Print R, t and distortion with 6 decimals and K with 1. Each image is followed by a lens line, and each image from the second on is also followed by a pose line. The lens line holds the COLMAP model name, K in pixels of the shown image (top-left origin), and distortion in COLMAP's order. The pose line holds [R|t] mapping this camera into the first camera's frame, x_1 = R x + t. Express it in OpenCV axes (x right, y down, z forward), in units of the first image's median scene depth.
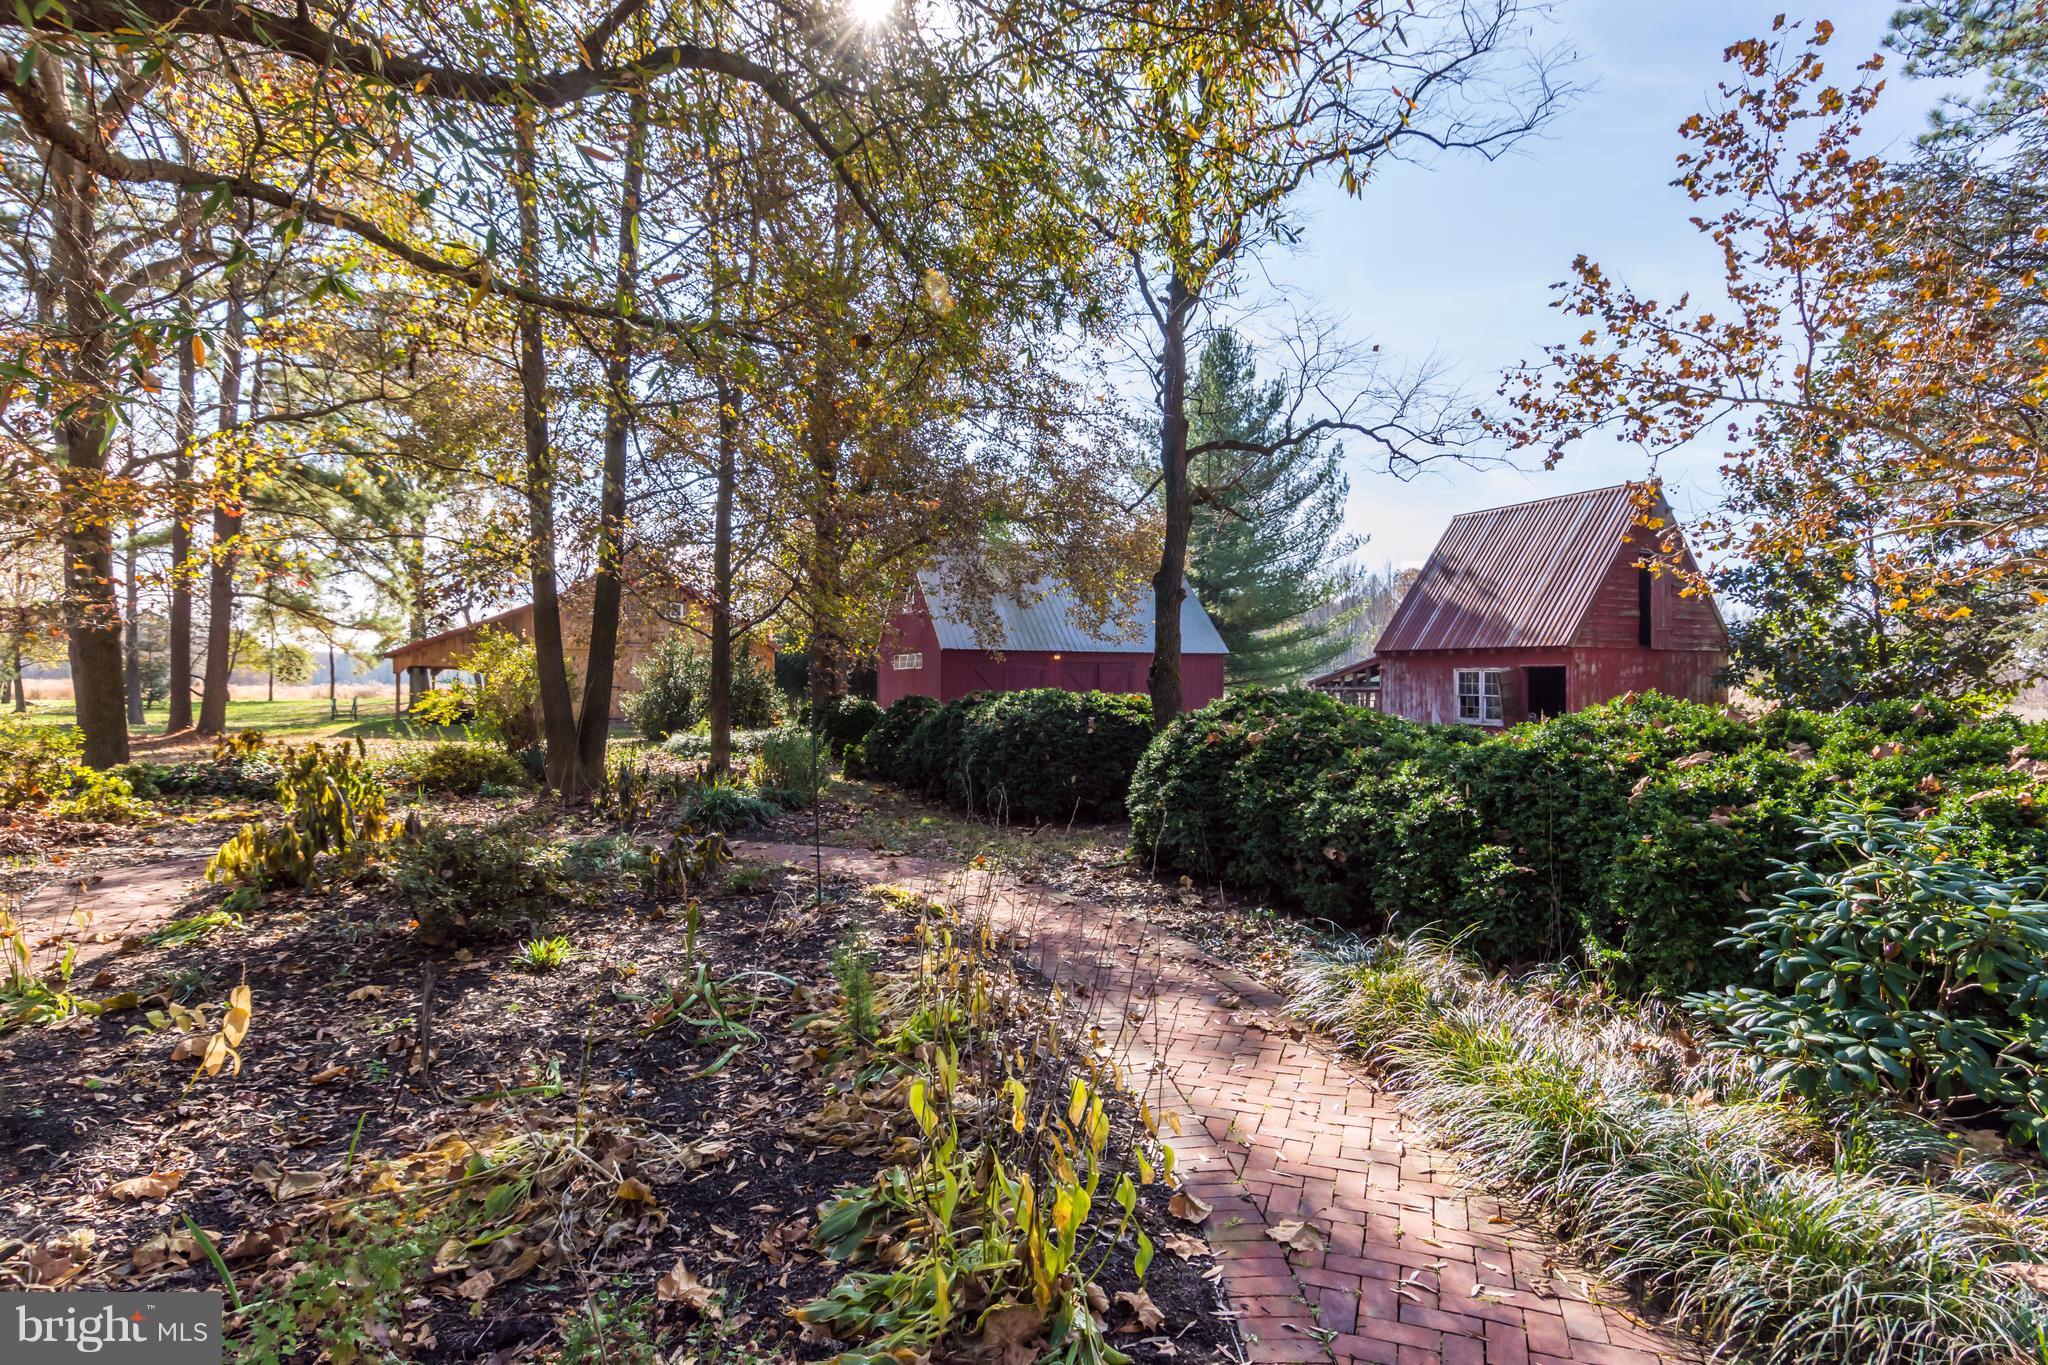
lens RADIAL K [[1078.0, 0, 1038.5], [0, 1078.0, 678.6], [0, 0, 1]] dist [0.001489, 0.000081]
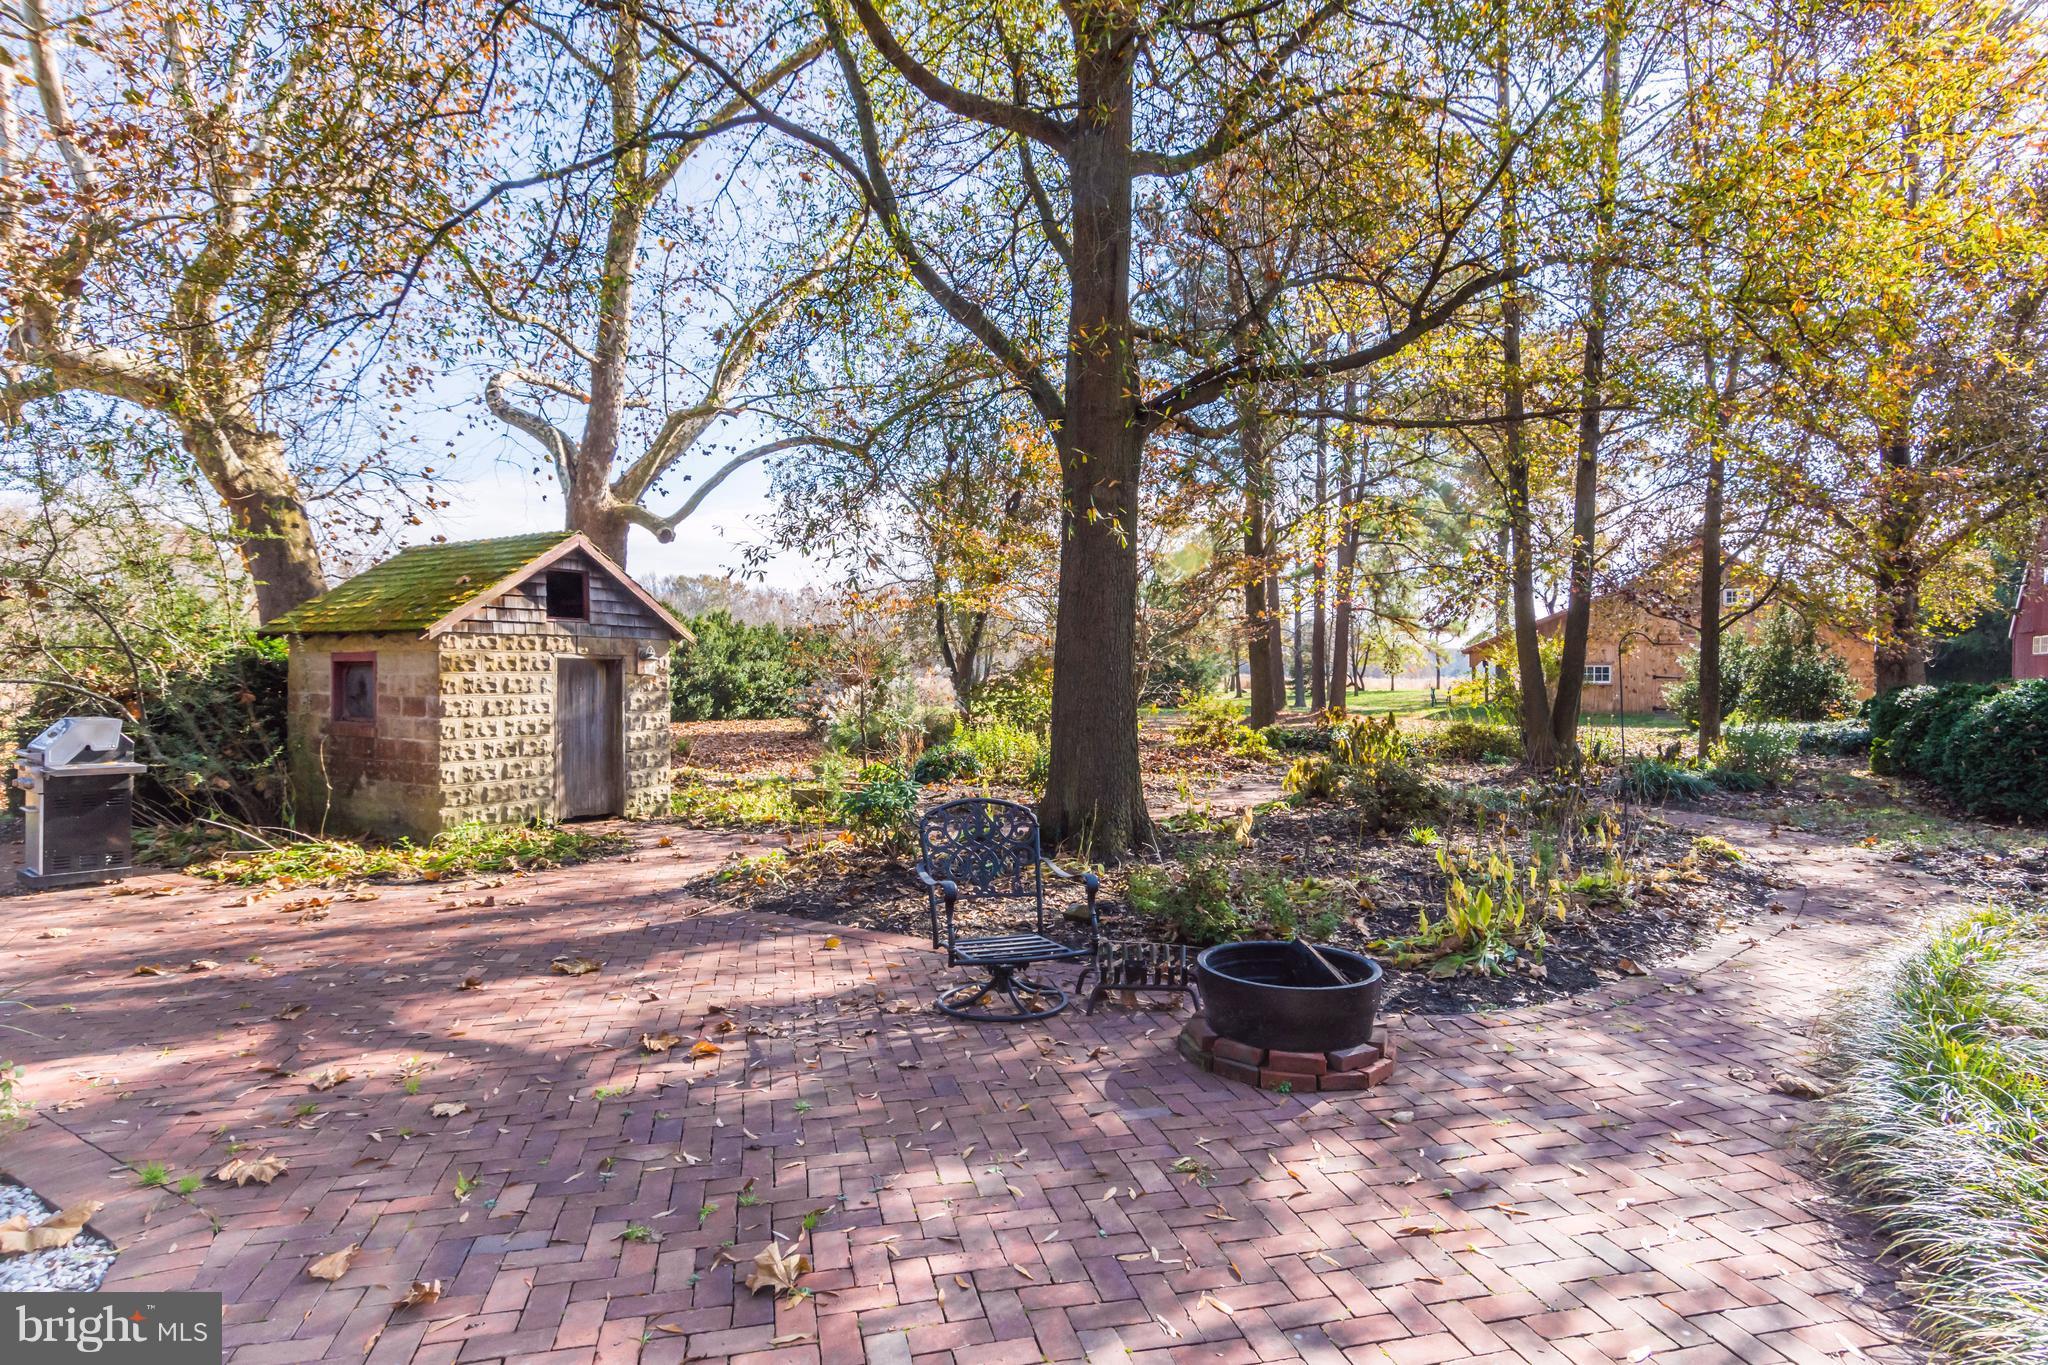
lens RADIAL K [[1078.0, 0, 1038.5], [0, 1078.0, 678.6], [0, 0, 1]] dist [0.001489, 0.000081]
pose [[0.586455, -0.000391, -0.809982, 0.227964], [0.005696, 0.999977, 0.003641, 0.000212], [0.809962, -0.006749, 0.586444, -0.190366]]
